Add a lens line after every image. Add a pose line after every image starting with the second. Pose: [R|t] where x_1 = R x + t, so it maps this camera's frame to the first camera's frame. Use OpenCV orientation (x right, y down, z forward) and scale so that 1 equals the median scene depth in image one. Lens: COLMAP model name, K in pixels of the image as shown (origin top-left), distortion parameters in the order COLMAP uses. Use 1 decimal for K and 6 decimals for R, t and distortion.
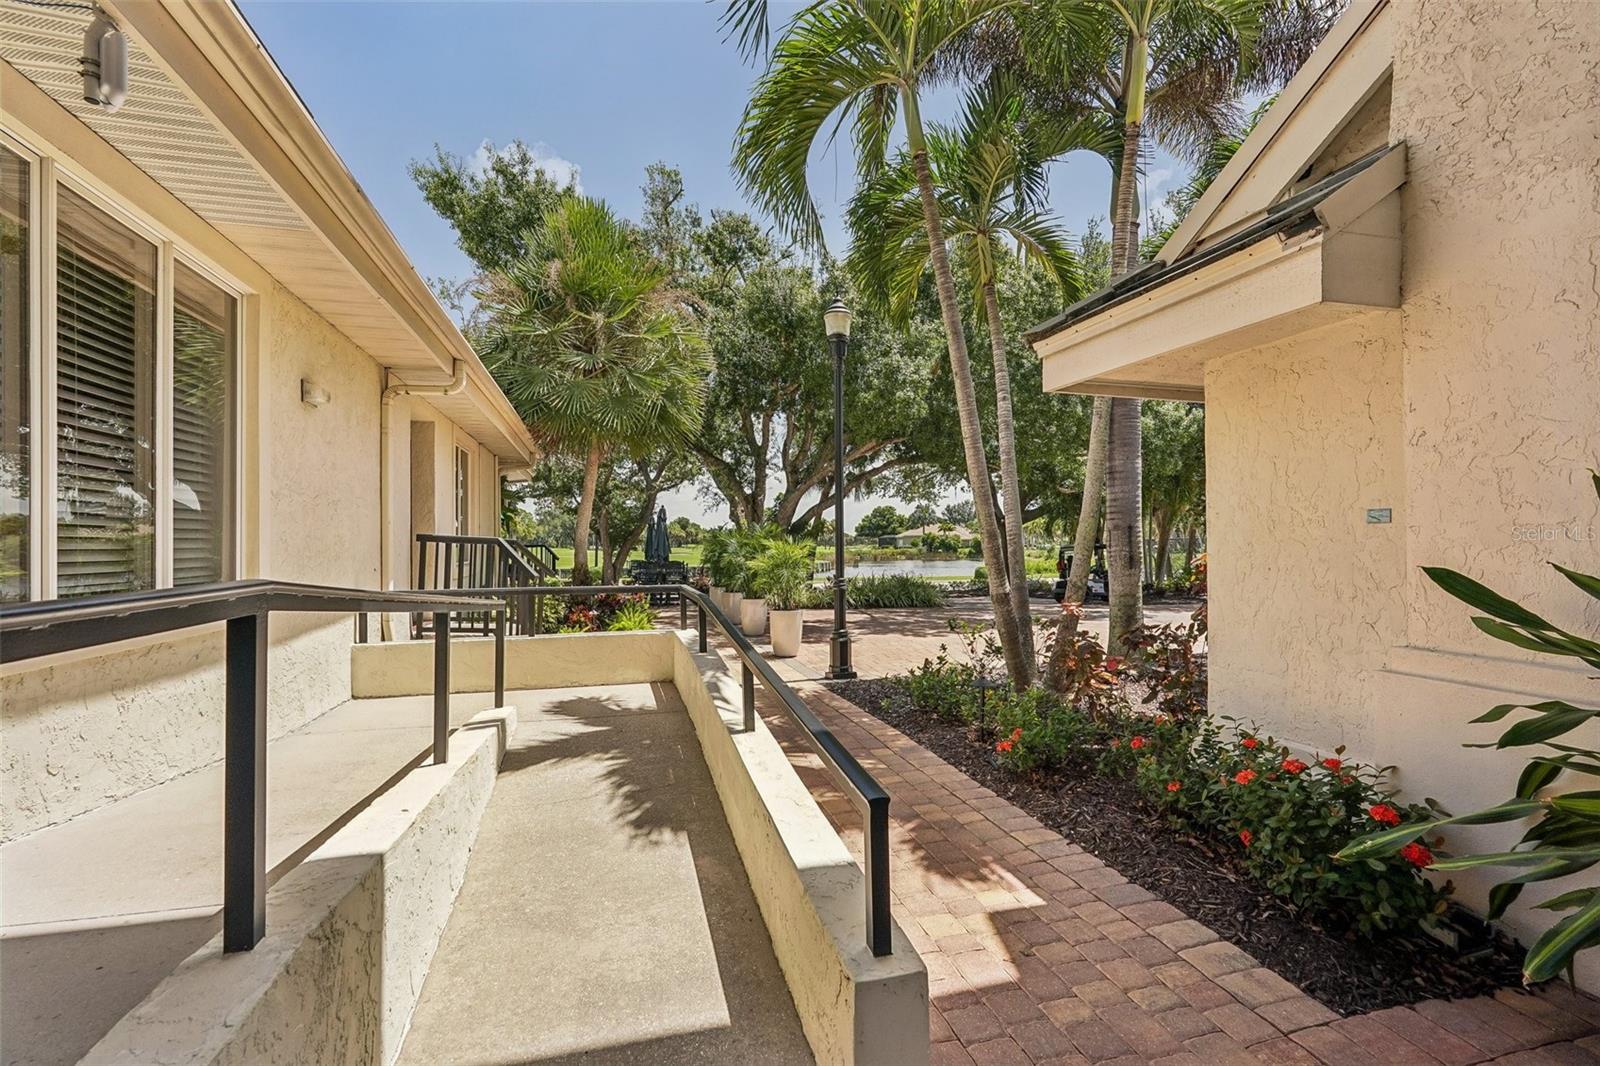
lens RADIAL K [[705.1, 0, 801.7], [0, 705.1, 535.9], [0, 0, 1]] dist [-0.017224, 0.009038]
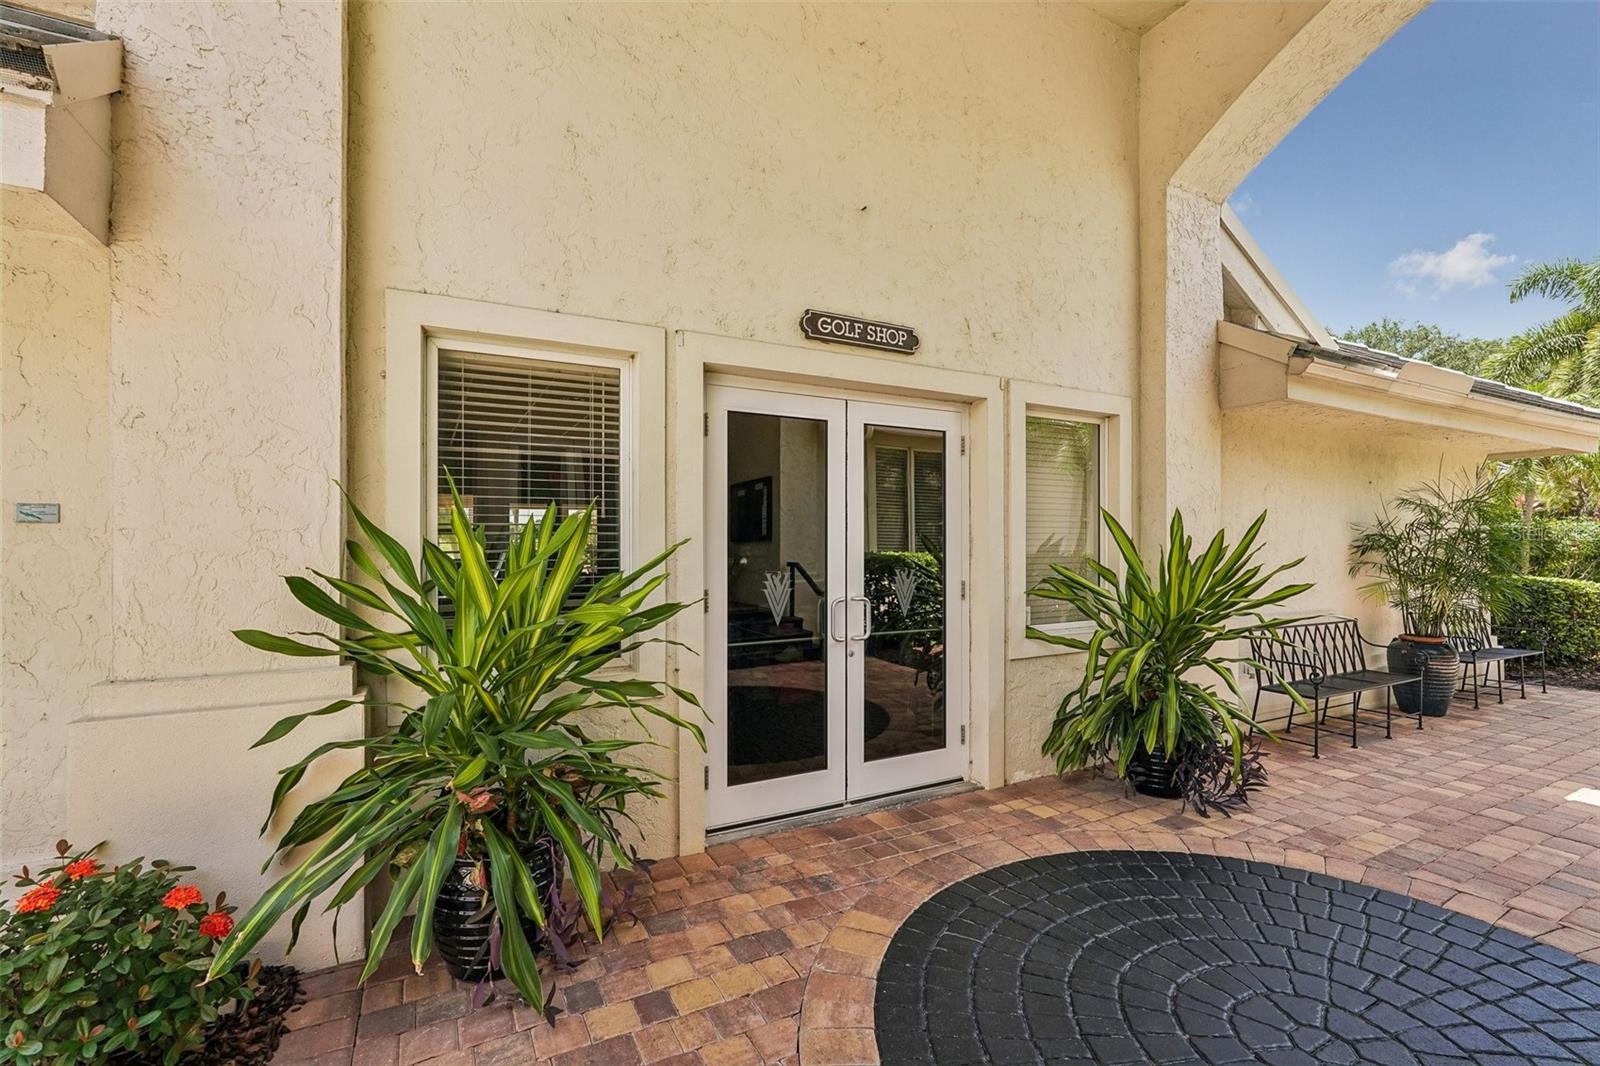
lens RADIAL K [[705.1, 0, 801.7], [0, 705.1, 535.9], [0, 0, 1]] dist [-0.017224, 0.009038]
pose [[-0.220091, 0.011367, 0.975413, -0.070396], [-0.006184, 0.999896, -0.013048, -0.000111], [-0.975460, -0.008904, -0.219997, 0.433416]]
